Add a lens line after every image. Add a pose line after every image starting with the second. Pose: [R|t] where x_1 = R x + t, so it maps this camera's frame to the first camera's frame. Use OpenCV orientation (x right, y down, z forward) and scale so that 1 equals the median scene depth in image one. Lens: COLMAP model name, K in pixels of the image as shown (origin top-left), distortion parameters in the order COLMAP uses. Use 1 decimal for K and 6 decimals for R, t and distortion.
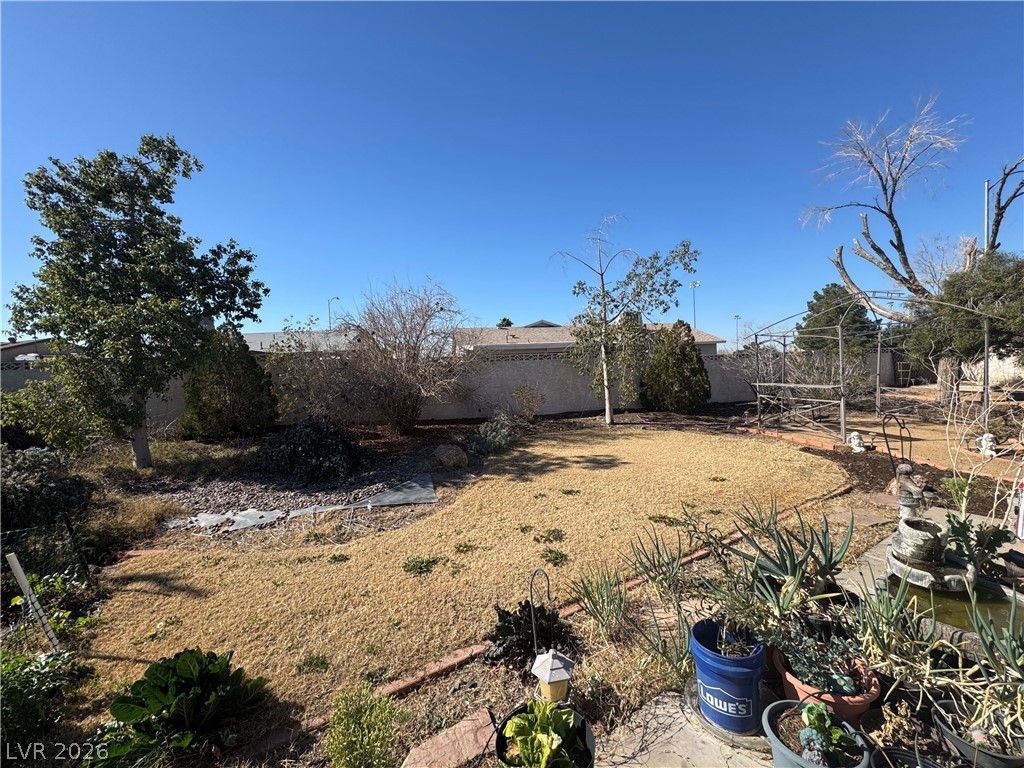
lens RADIAL K [[420.6, 0, 512.0], [0, 420.6, 384.0], [0, 0, 1]] dist [-0.000196, 0.000039]
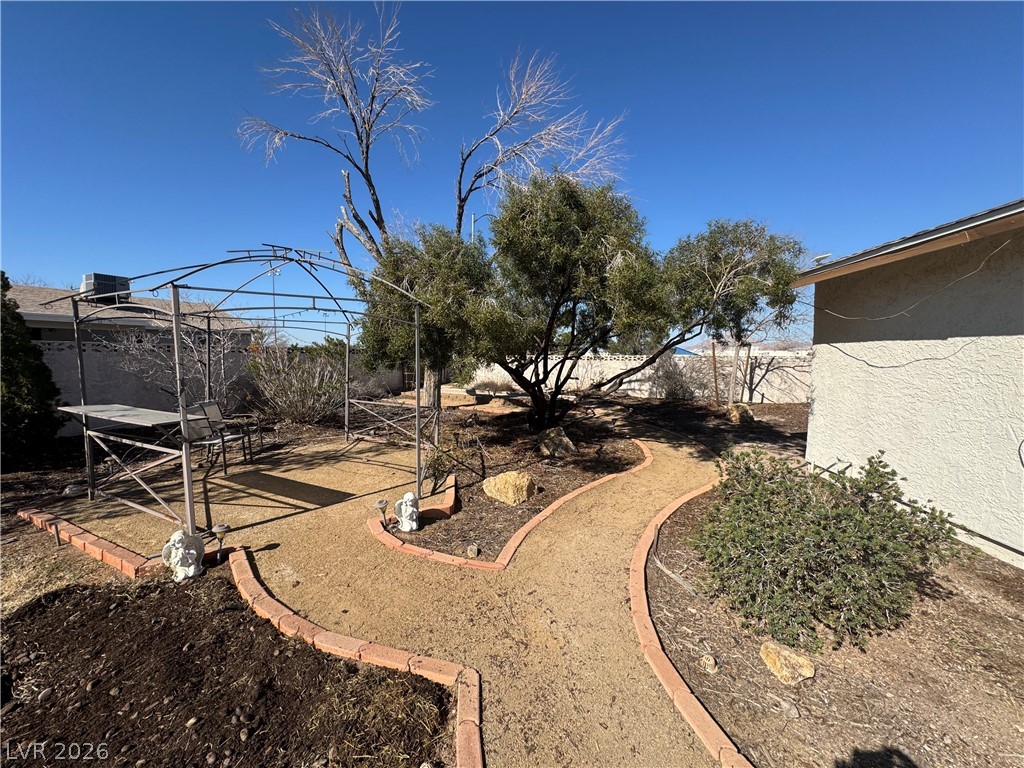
lens RADIAL K [[420.6, 0, 512.0], [0, 420.6, 384.0], [0, 0, 1]] dist [-0.000196, 0.000039]
pose [[0.621020, -0.006875, 0.783765, 0.469513], [0.000592, 0.999965, 0.008302, -0.026533], [-0.783795, -0.004692, 0.621002, 0.318635]]
